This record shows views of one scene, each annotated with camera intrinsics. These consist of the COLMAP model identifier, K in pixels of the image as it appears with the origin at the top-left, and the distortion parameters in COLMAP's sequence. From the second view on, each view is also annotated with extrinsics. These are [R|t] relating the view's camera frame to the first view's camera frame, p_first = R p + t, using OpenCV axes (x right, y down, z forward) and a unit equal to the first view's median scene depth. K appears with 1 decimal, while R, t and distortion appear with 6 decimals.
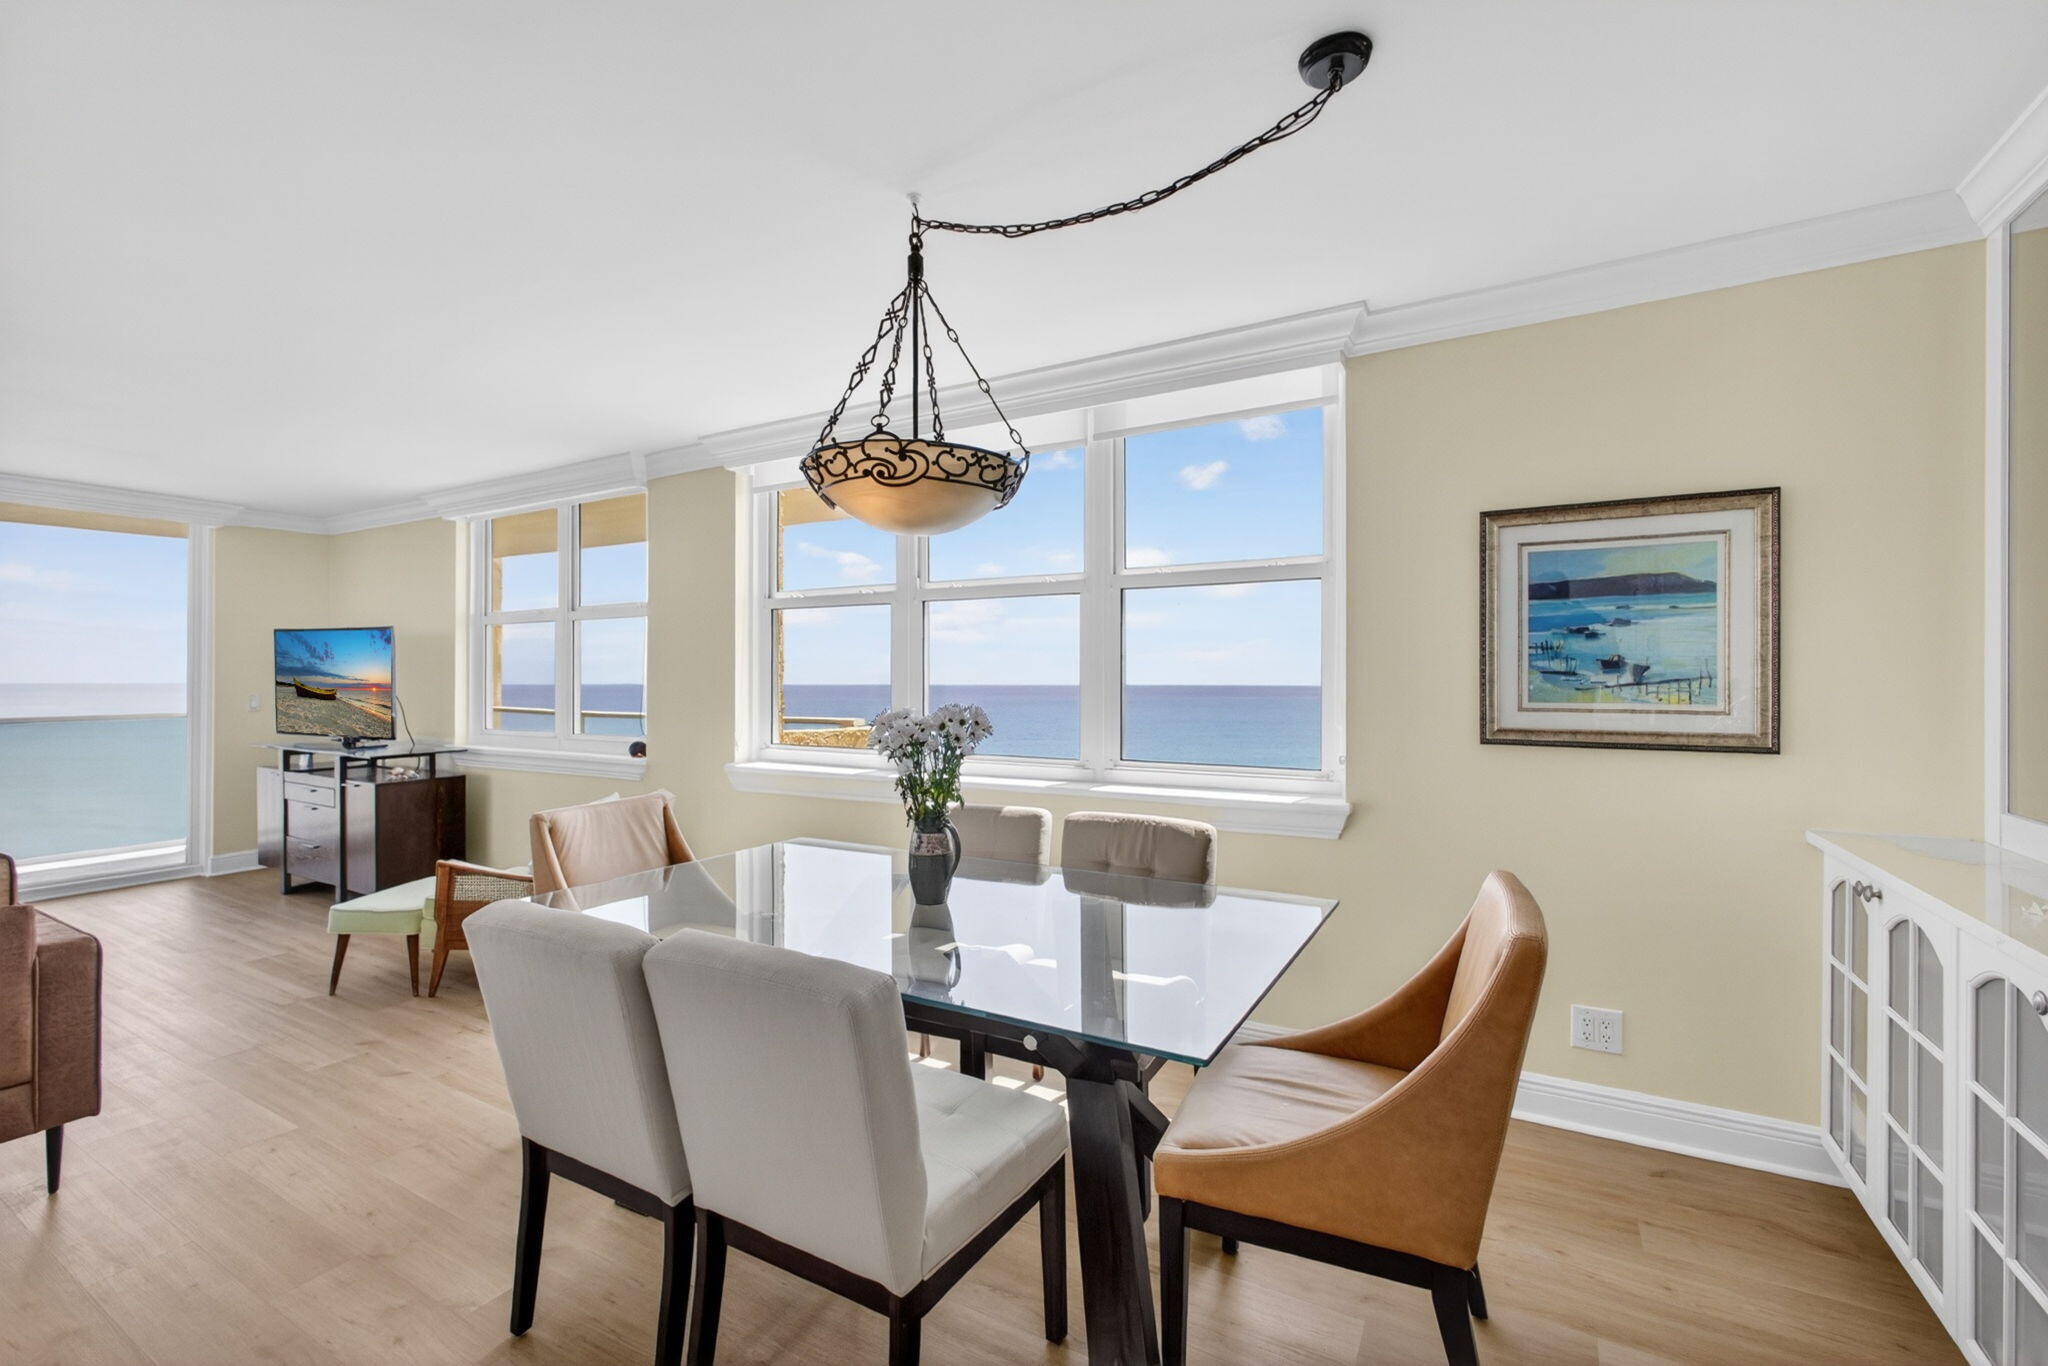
lens RADIAL K [[864.0, 0, 1011.9], [0, 864.0, 681.6], [0, 0, 1]] dist [-0.014339, 0.003820]
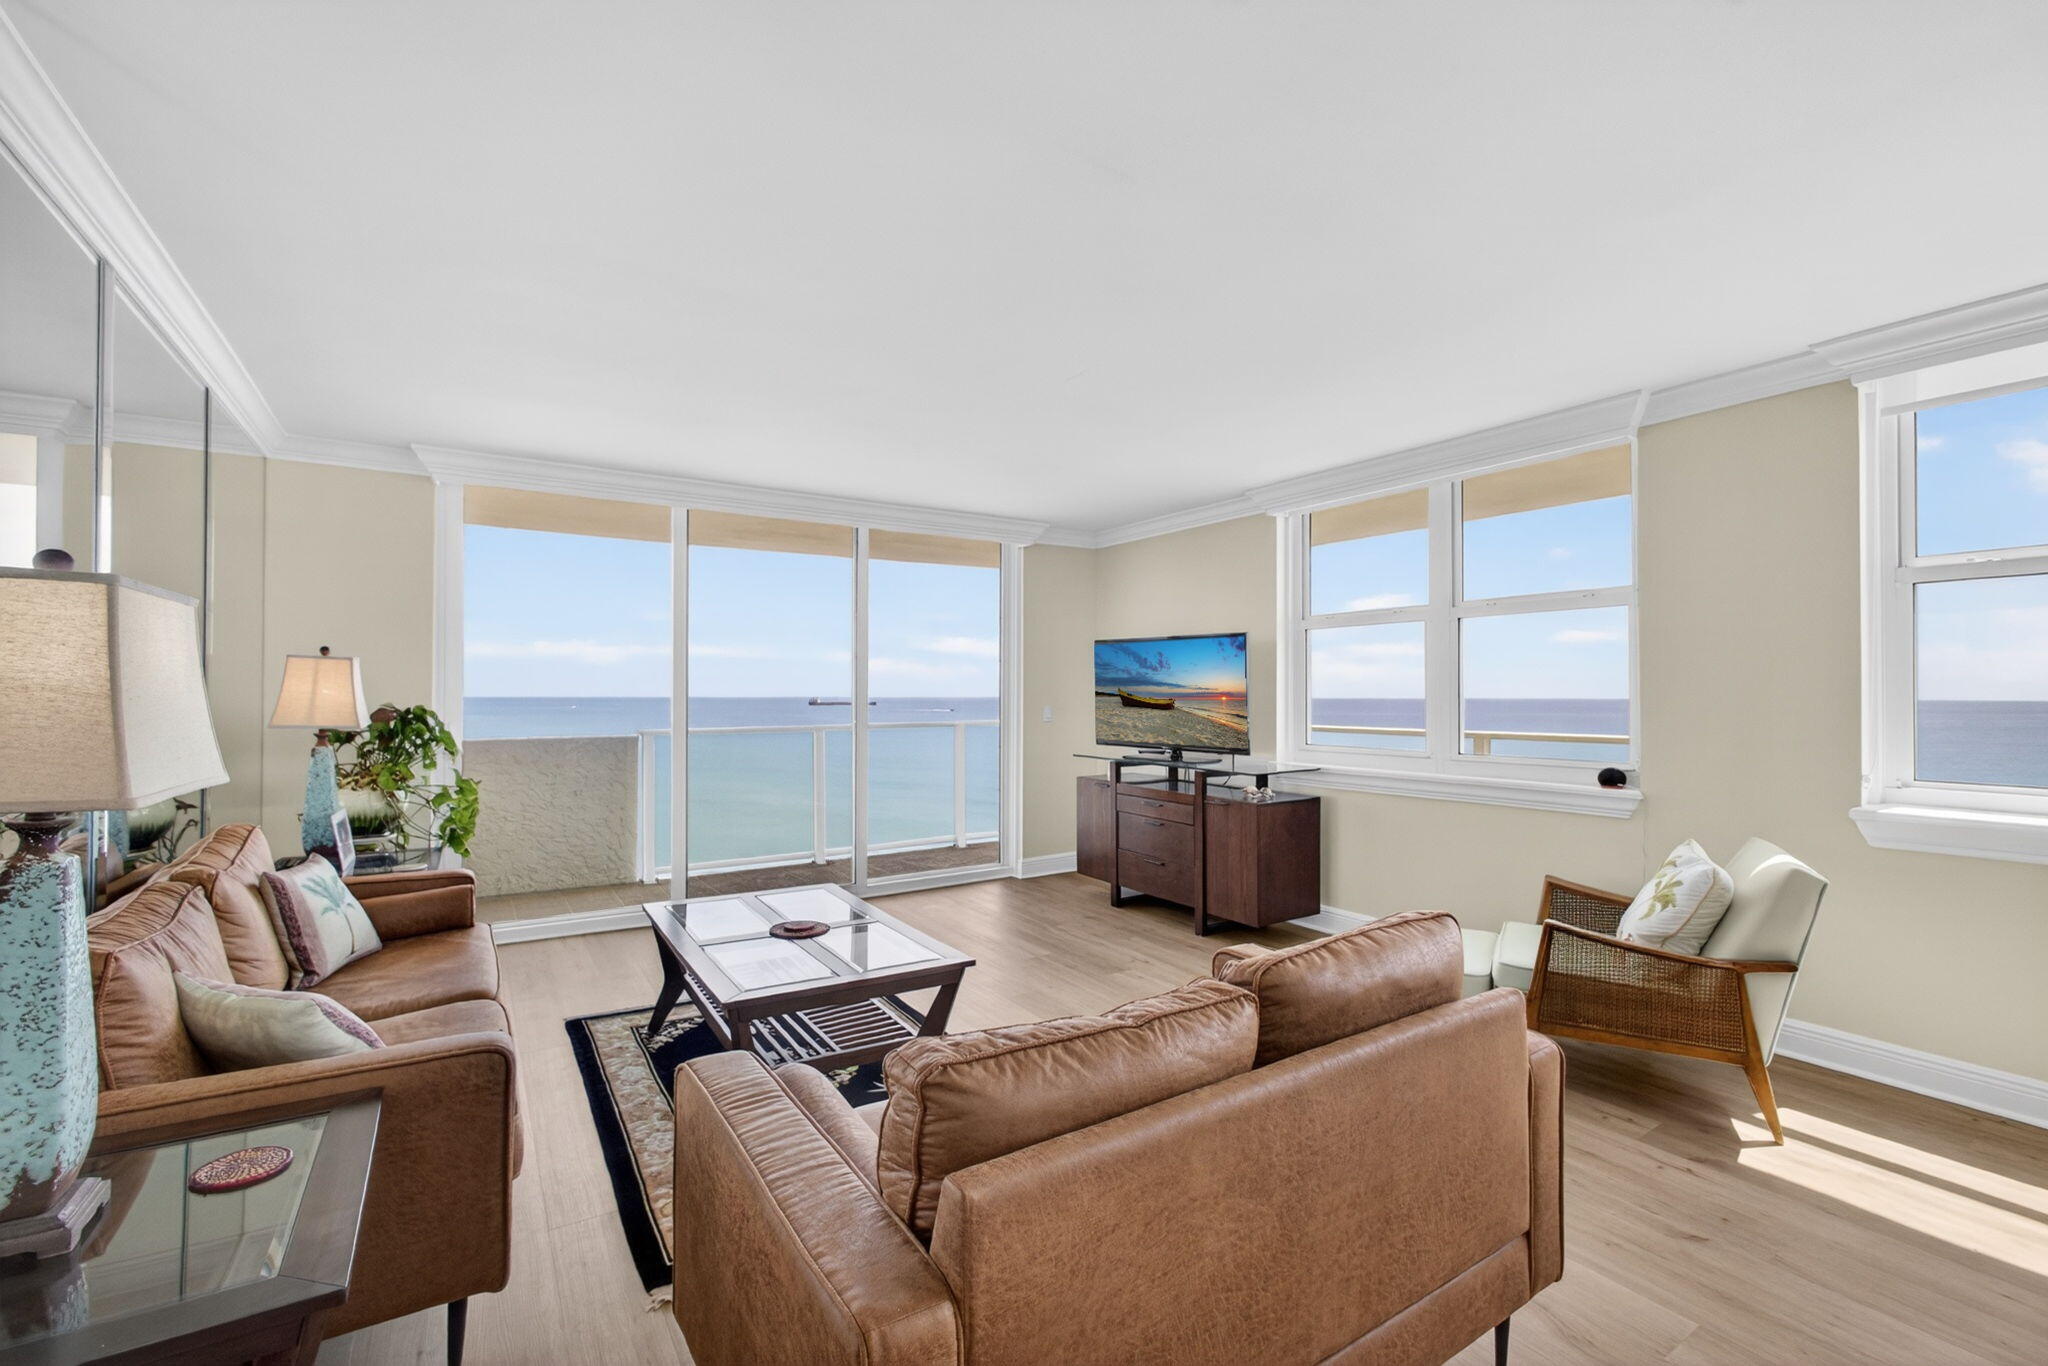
lens RADIAL K [[864.0, 0, 1020.8], [0, 864.0, 686.3], [0, 0, 1]] dist [-0.014339, 0.003820]
pose [[0.886155, -0.007112, -0.463334, -0.988934], [0.002518, 0.999941, -0.010533, 0.007153], [0.463382, 0.008167, 0.886121, 0.118287]]
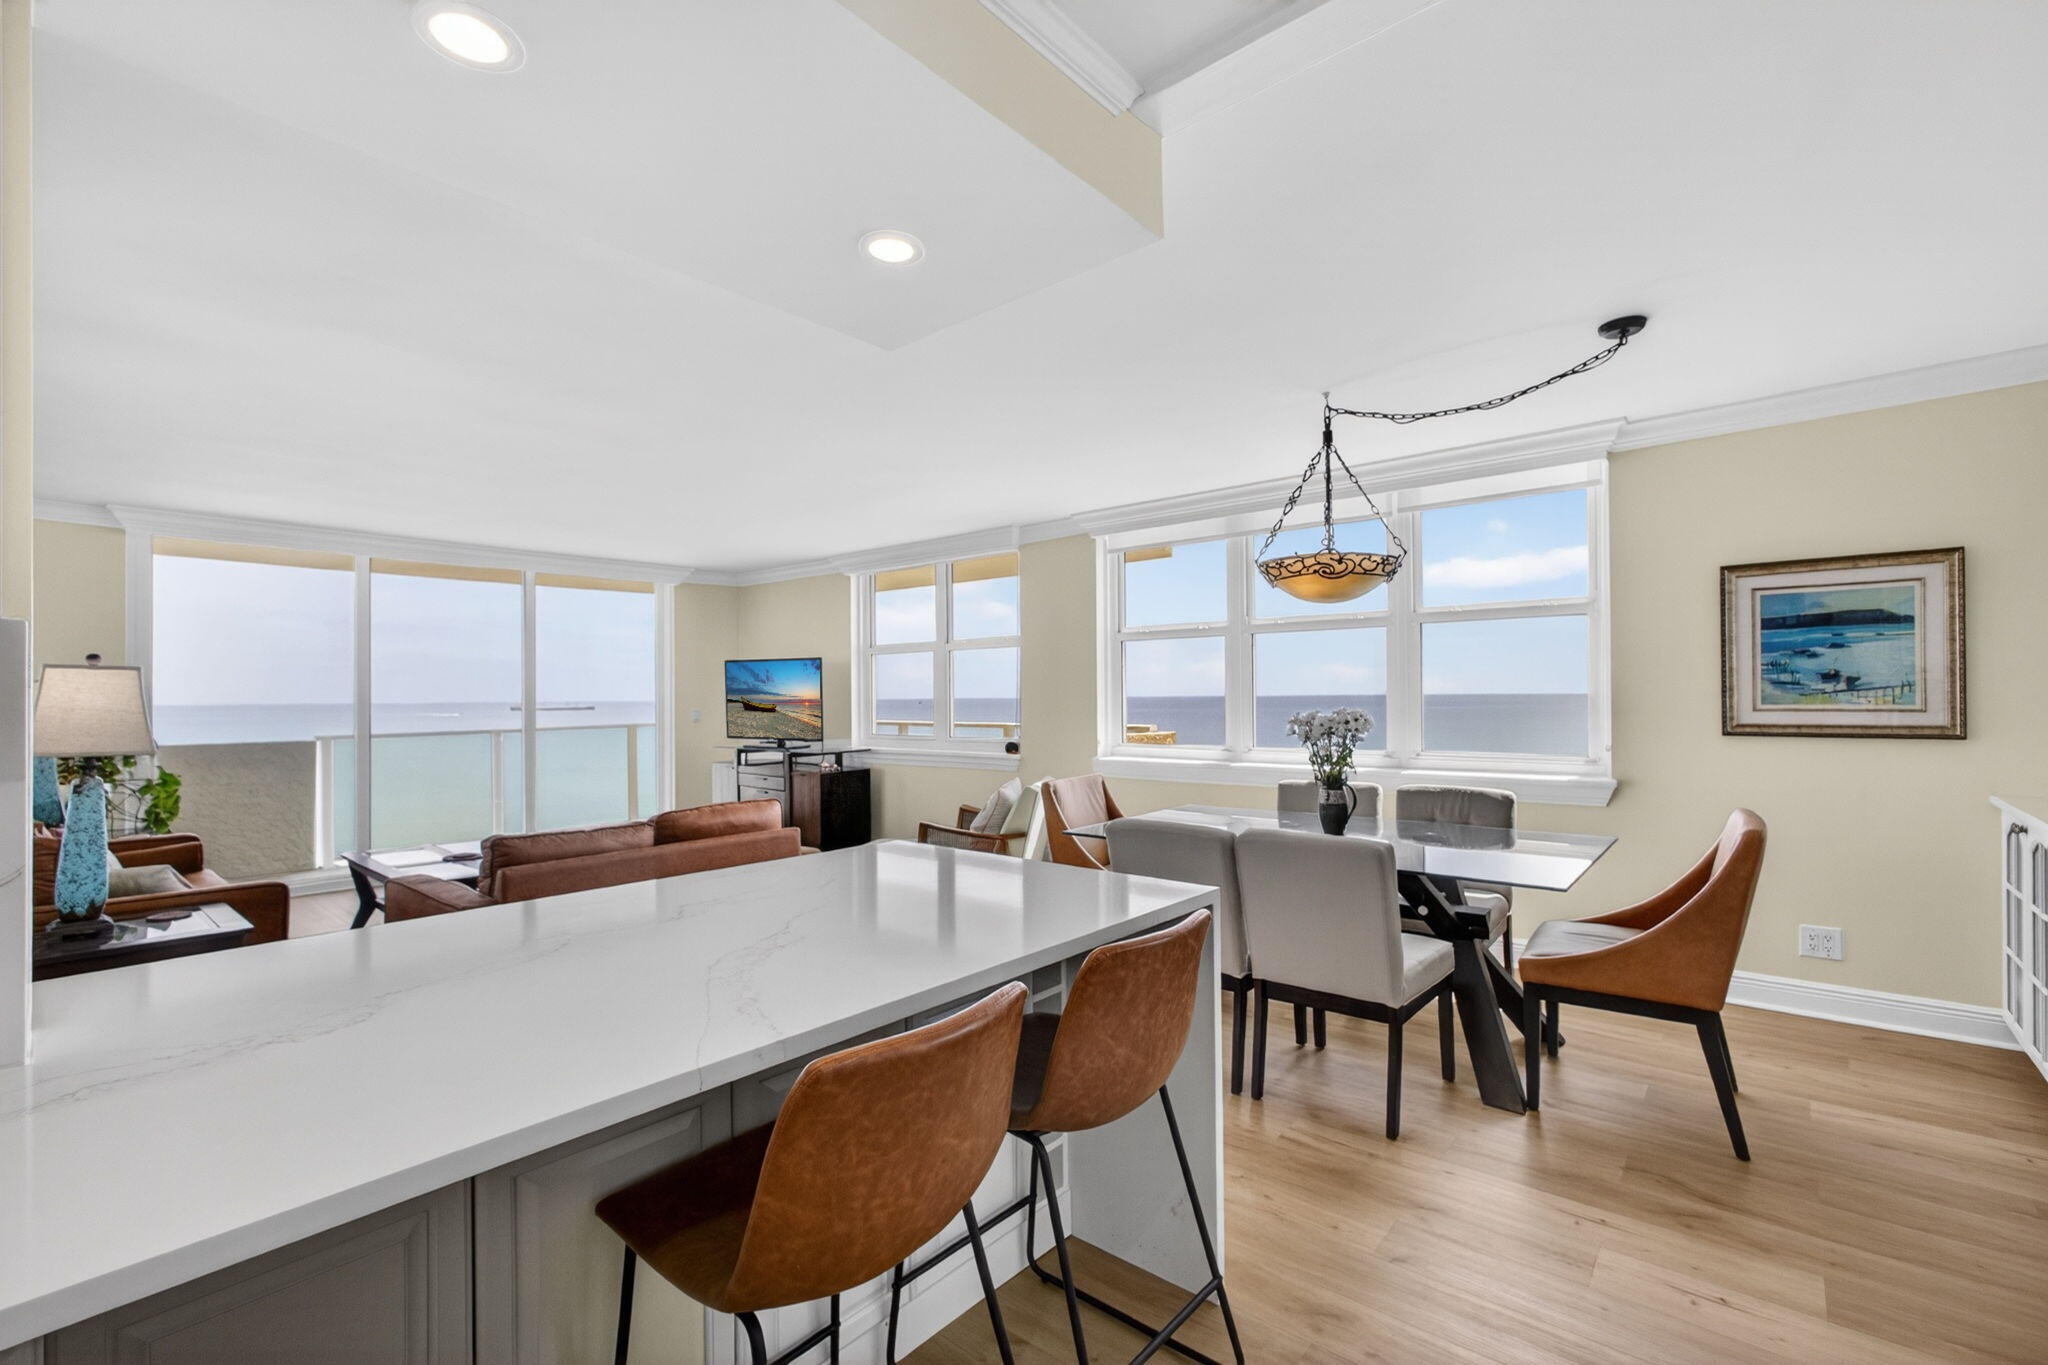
lens RADIAL K [[864.0, 0, 1031.5], [0, 864.0, 692.6], [0, 0, 1]] dist [-0.014339, 0.003820]
pose [[0.983917, -0.011151, -0.178280, -0.297647], [0.010939, 0.999938, -0.002175, -0.004546], [0.178294, 0.000190, 0.983977, -0.545962]]
